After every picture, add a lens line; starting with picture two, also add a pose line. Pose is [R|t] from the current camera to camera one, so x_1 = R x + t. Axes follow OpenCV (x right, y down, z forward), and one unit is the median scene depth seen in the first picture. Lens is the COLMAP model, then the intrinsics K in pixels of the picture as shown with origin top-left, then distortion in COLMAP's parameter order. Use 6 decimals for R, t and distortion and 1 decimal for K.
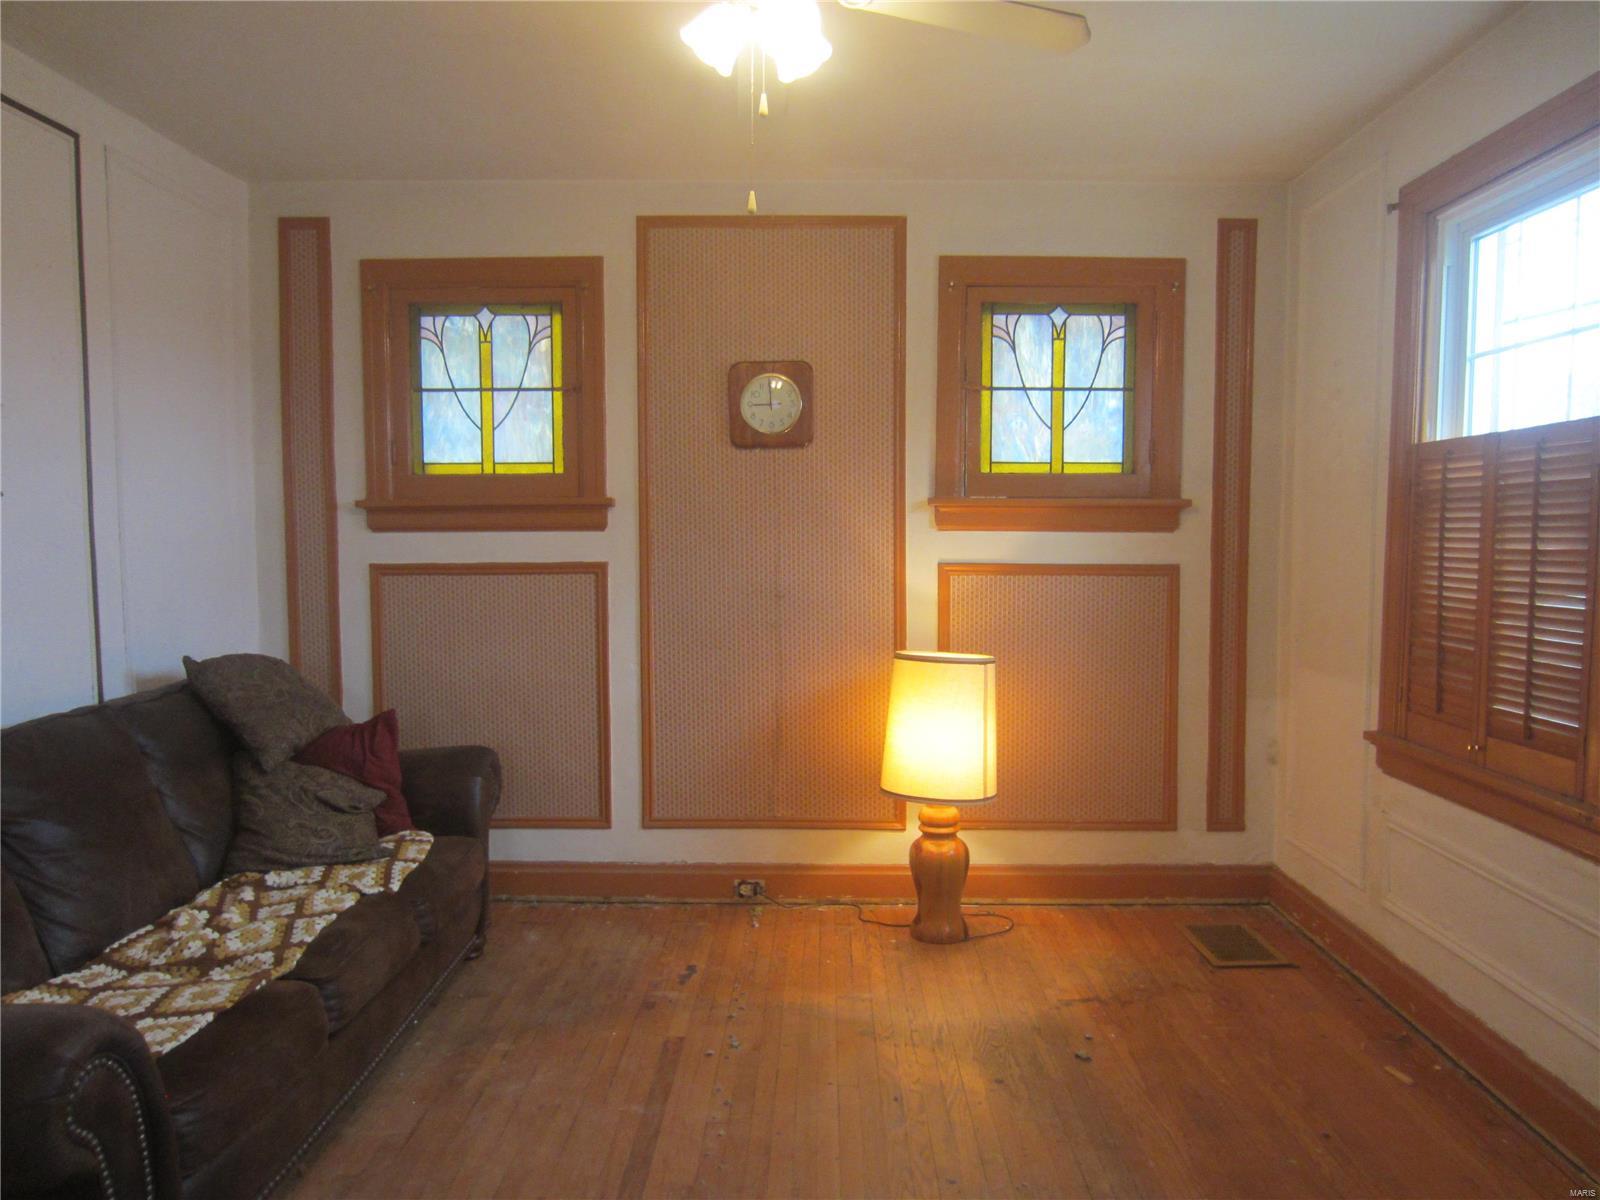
lens RADIAL K [[1124.6, 0, 808.3], [0, 1124.6, 601.9], [0, 0, 1]] dist [-0.034897, 0.005312]
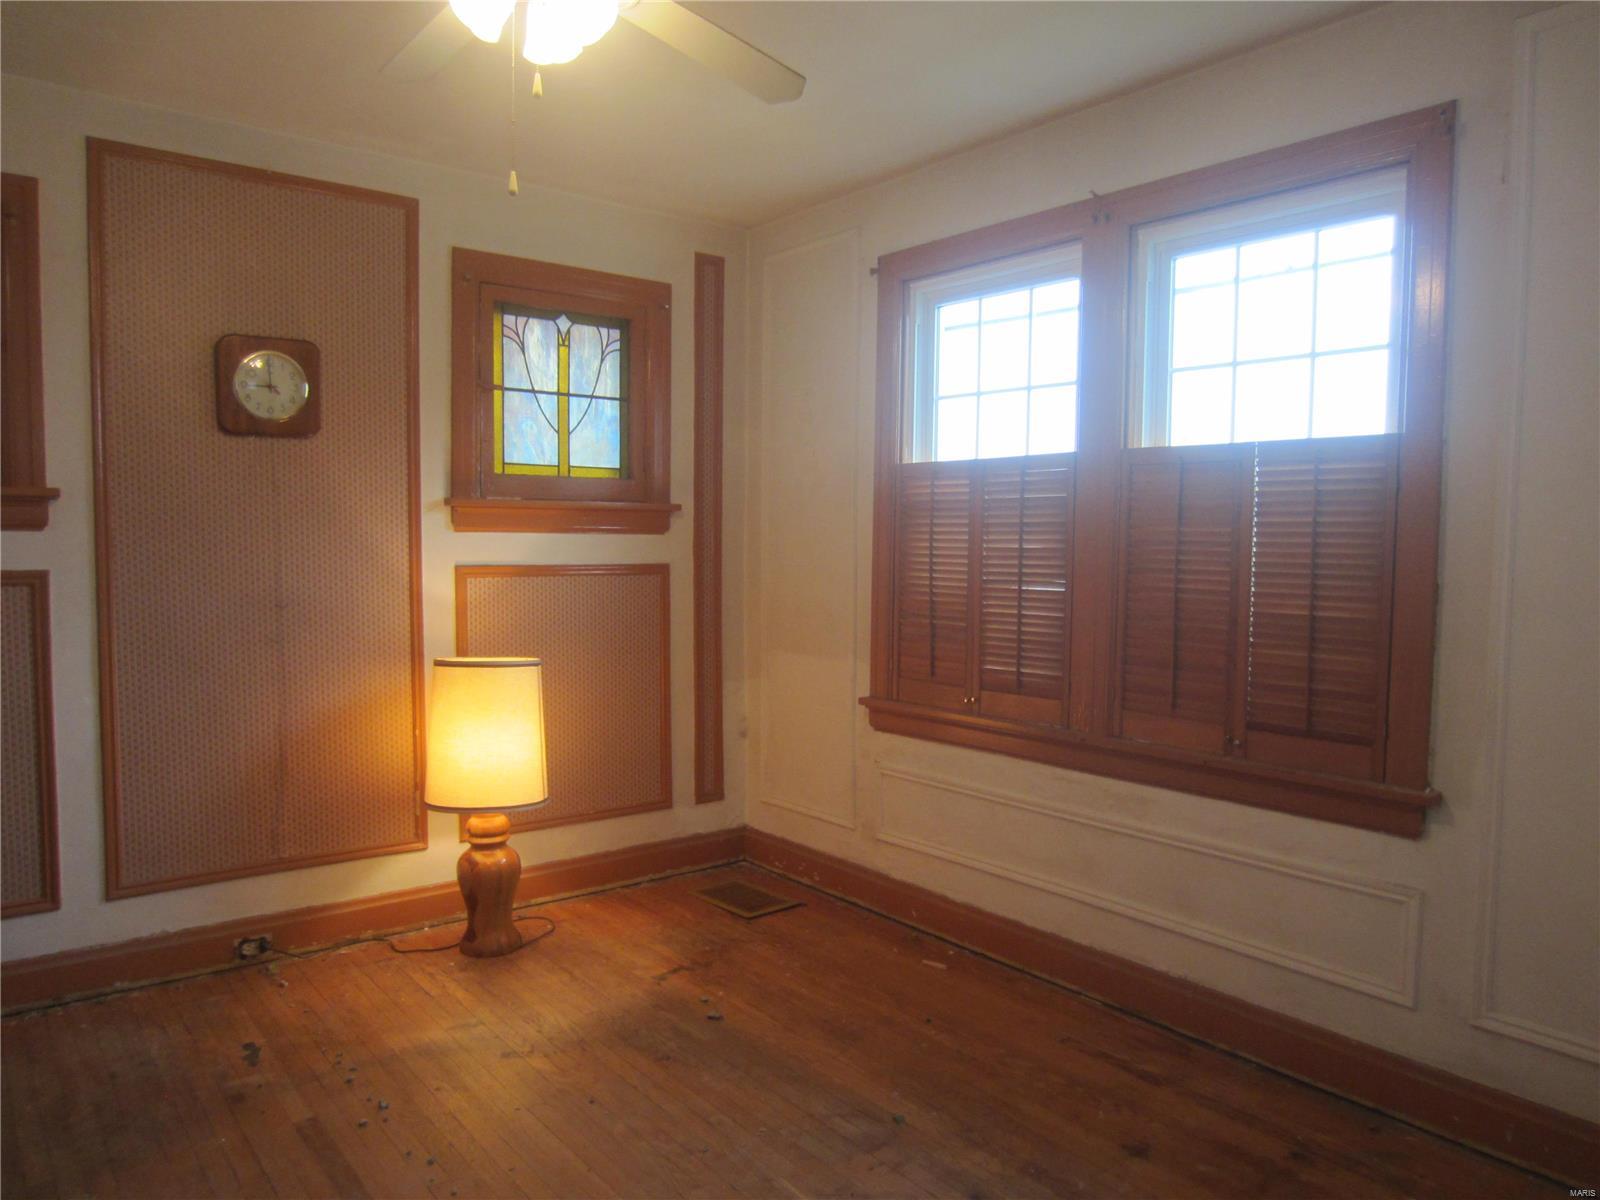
lens RADIAL K [[1124.6, 0, 808.3], [0, 1124.6, 601.9], [0, 0, 1]] dist [-0.034897, 0.005312]
pose [[0.774080, -0.033614, 0.632195, -0.259846], [0.034978, 0.999335, 0.010306, -0.002896], [-0.632121, 0.014135, 0.774741, 0.067324]]
